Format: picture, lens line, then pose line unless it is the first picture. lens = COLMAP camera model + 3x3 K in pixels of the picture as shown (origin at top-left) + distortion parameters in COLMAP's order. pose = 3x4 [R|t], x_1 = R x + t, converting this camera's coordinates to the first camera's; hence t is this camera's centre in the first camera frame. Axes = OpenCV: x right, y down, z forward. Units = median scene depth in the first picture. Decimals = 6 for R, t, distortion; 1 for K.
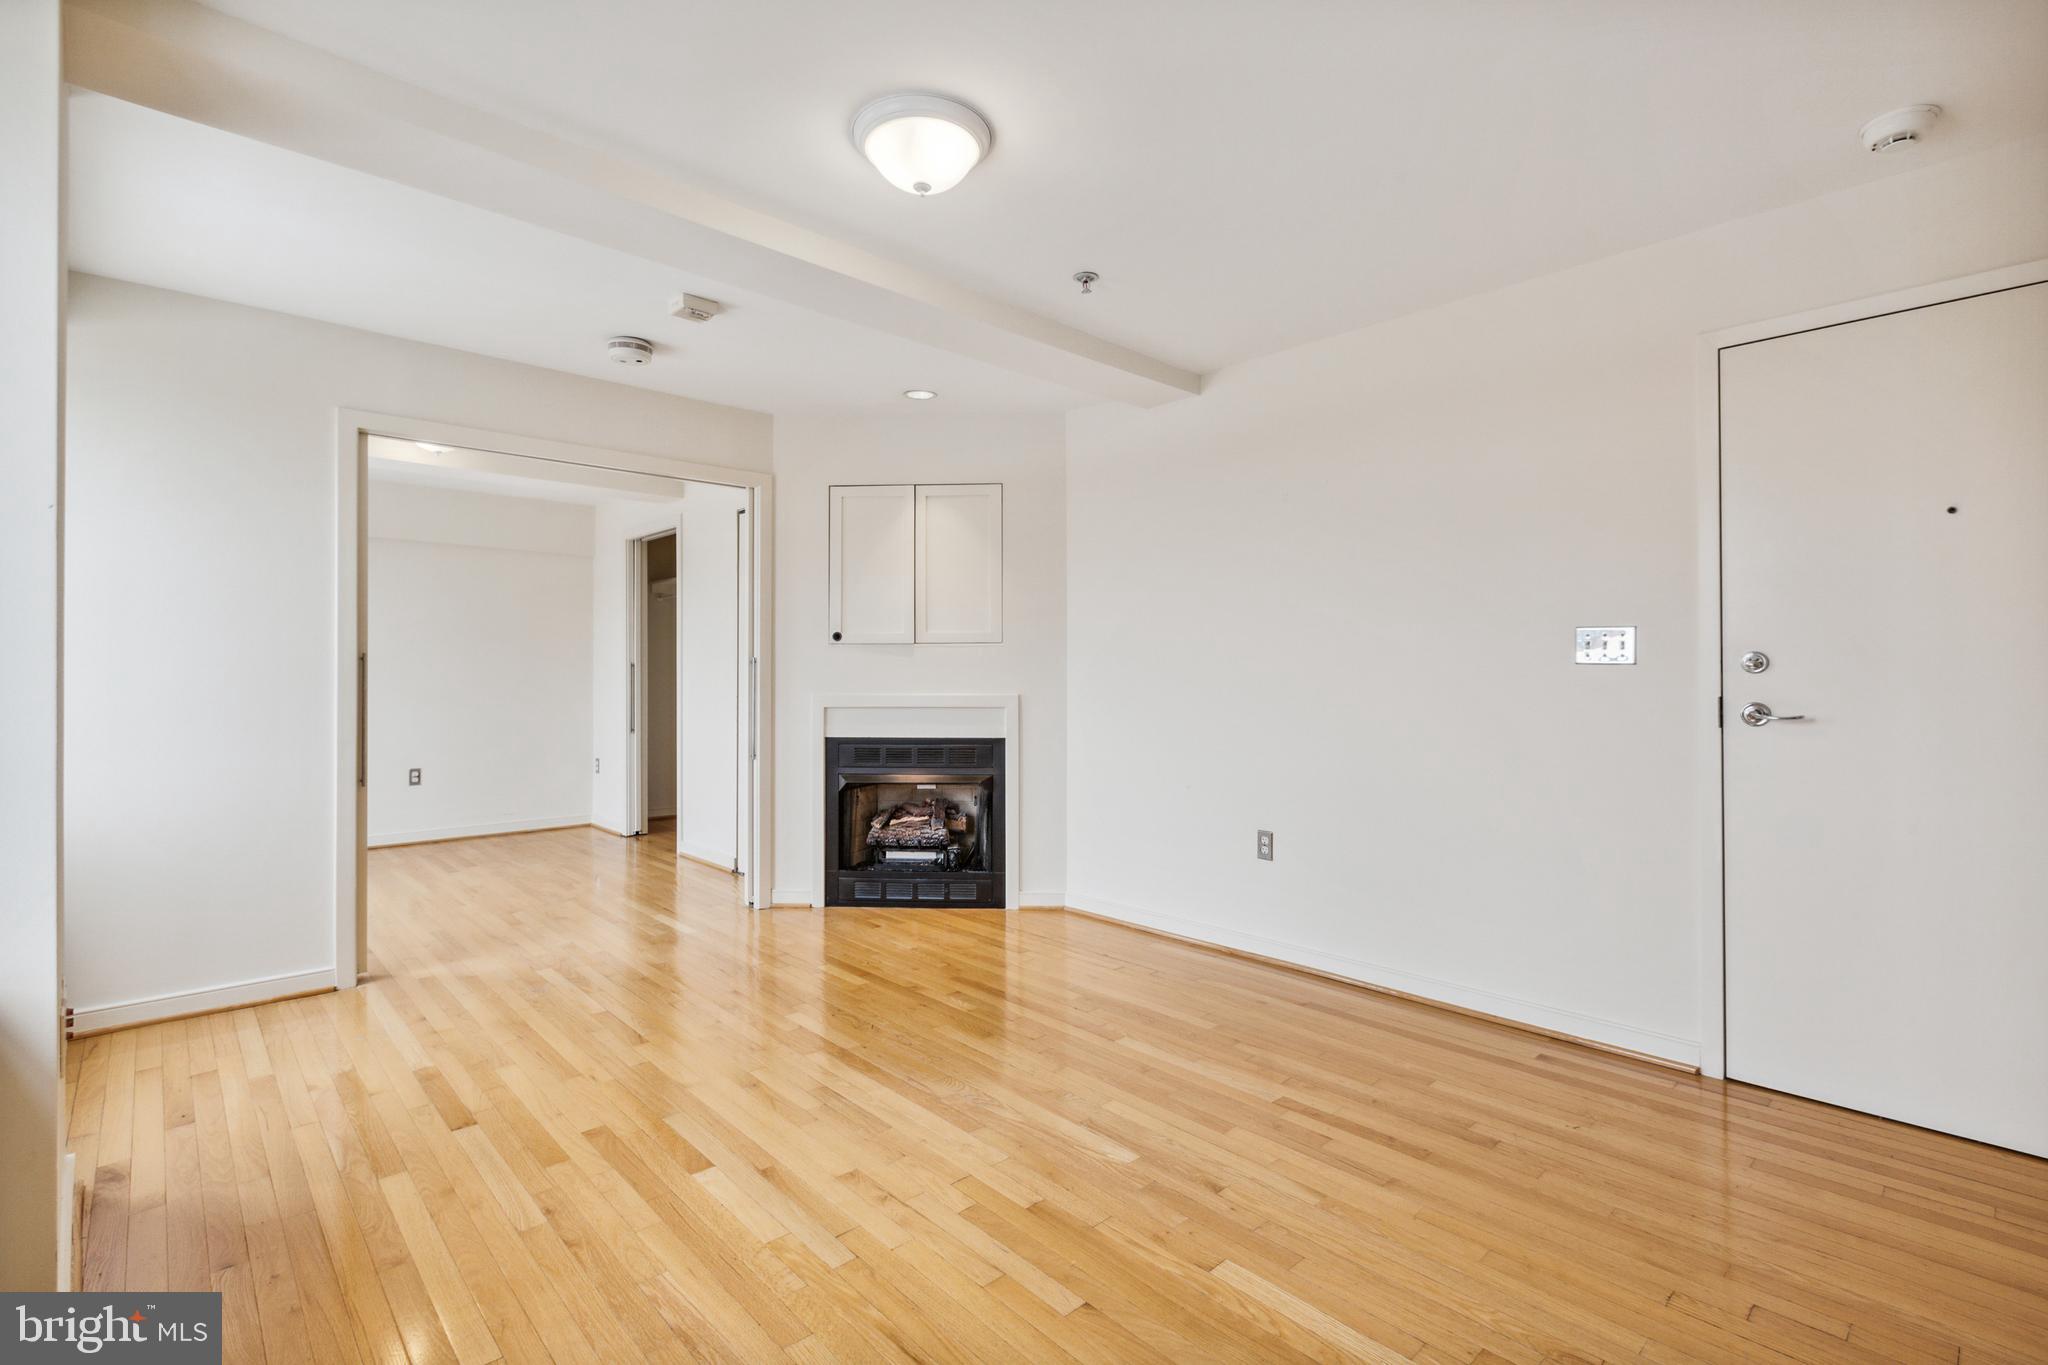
lens RADIAL K [[933.6, 0, 1023.1], [0, 933.6, 672.3], [0, 0, 1]] dist [0.002518, 0.000241]
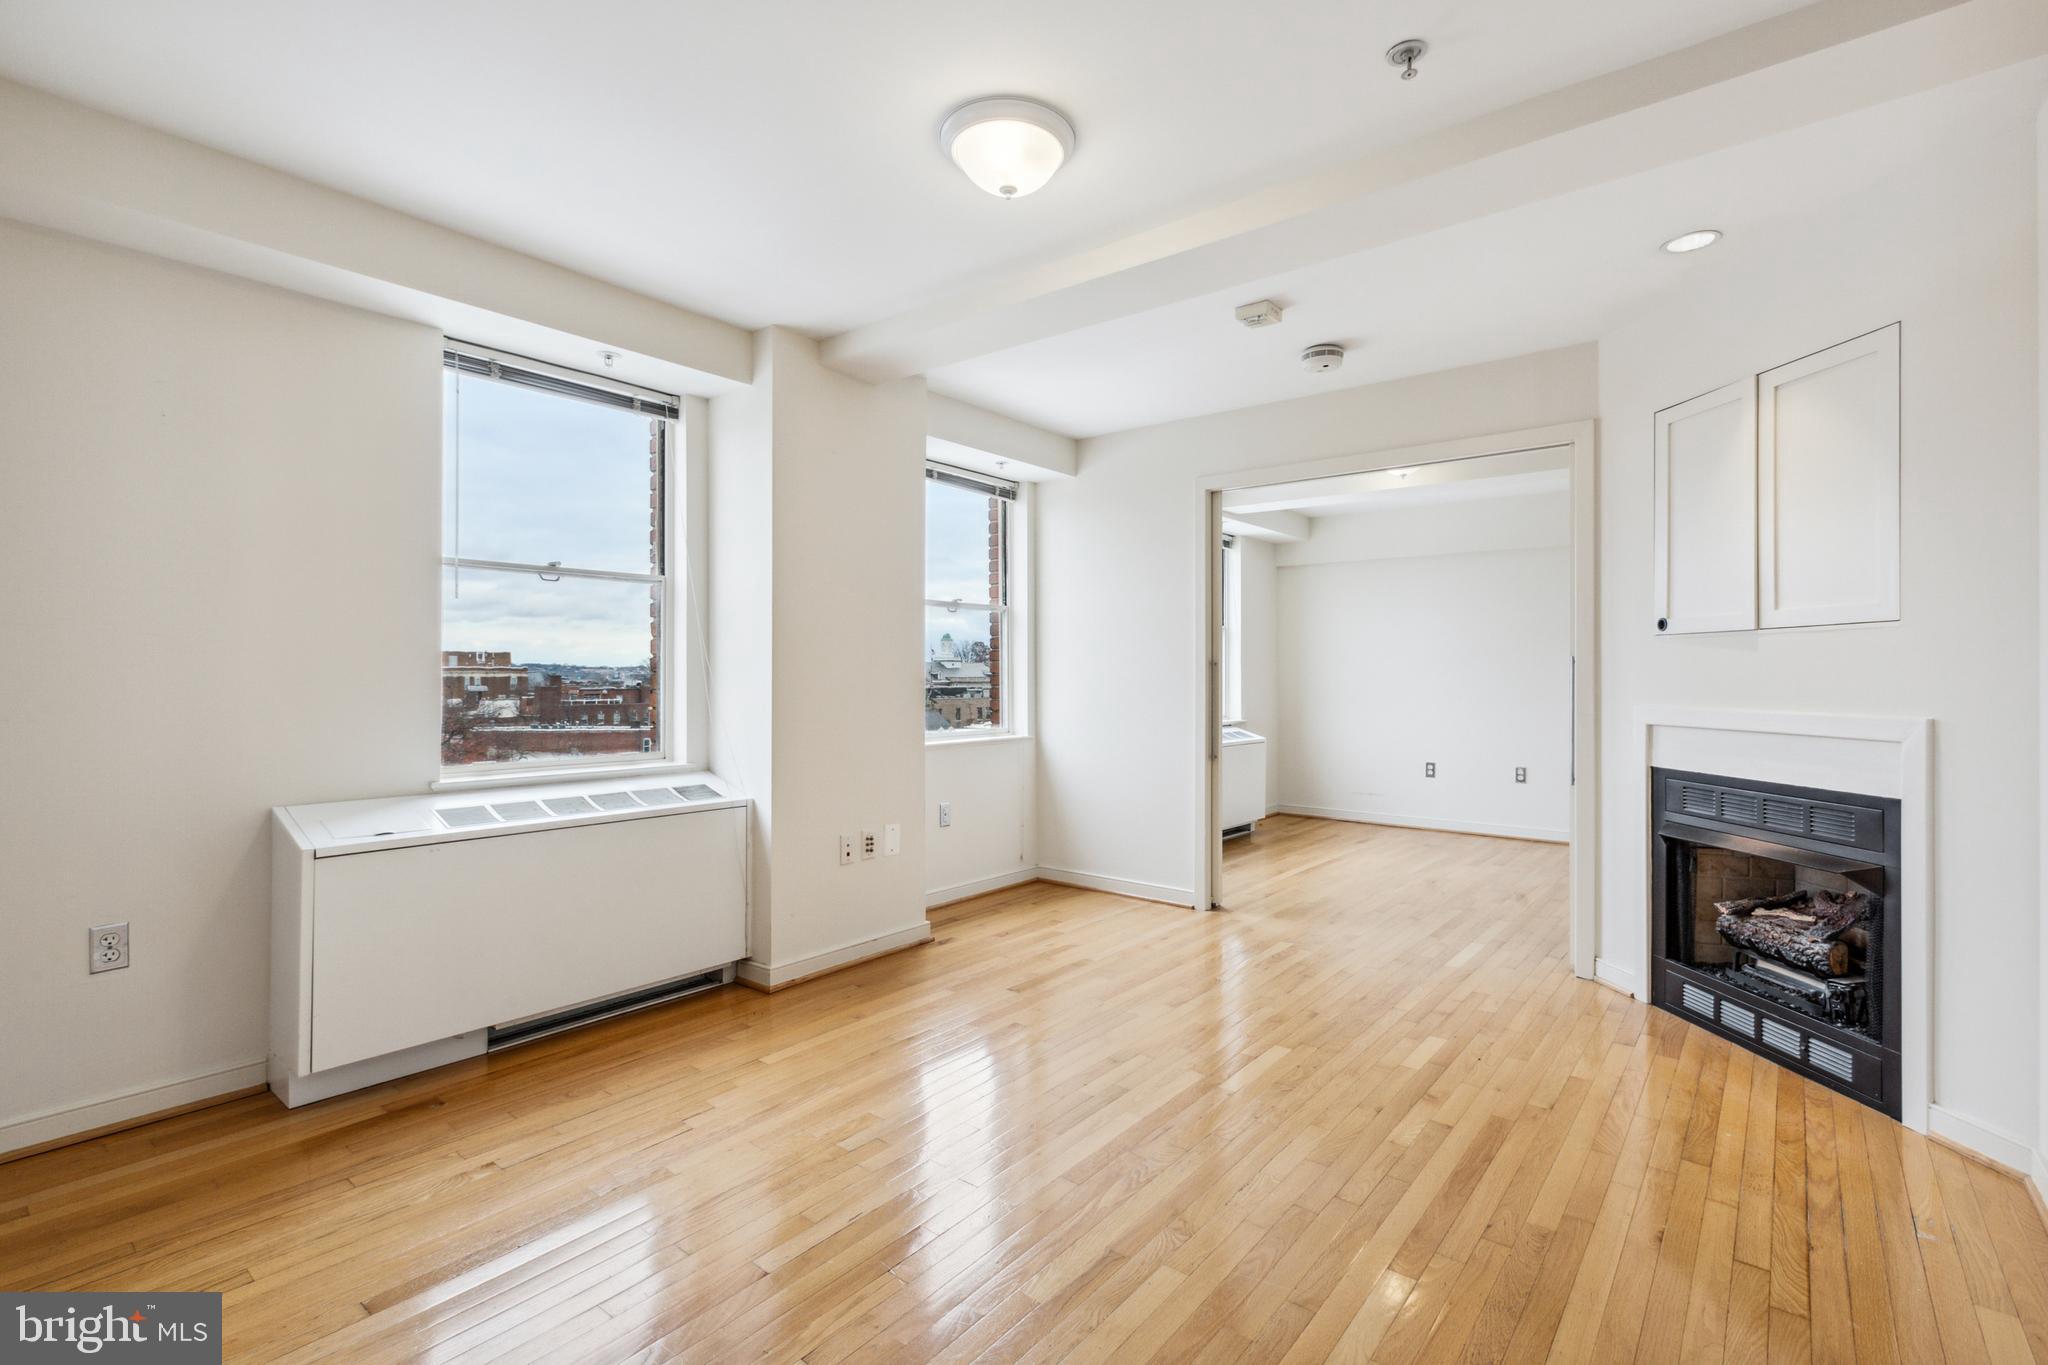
lens RADIAL K [[933.6, 0, 1022.9], [0, 933.6, 677.8], [0, 0, 1]] dist [0.002518, 0.000241]
pose [[0.145152, 0.006598, -0.989387, 0.491021], [-0.003788, 0.999974, 0.006113, -0.001757], [0.989402, 0.002861, 0.145174, 0.483414]]
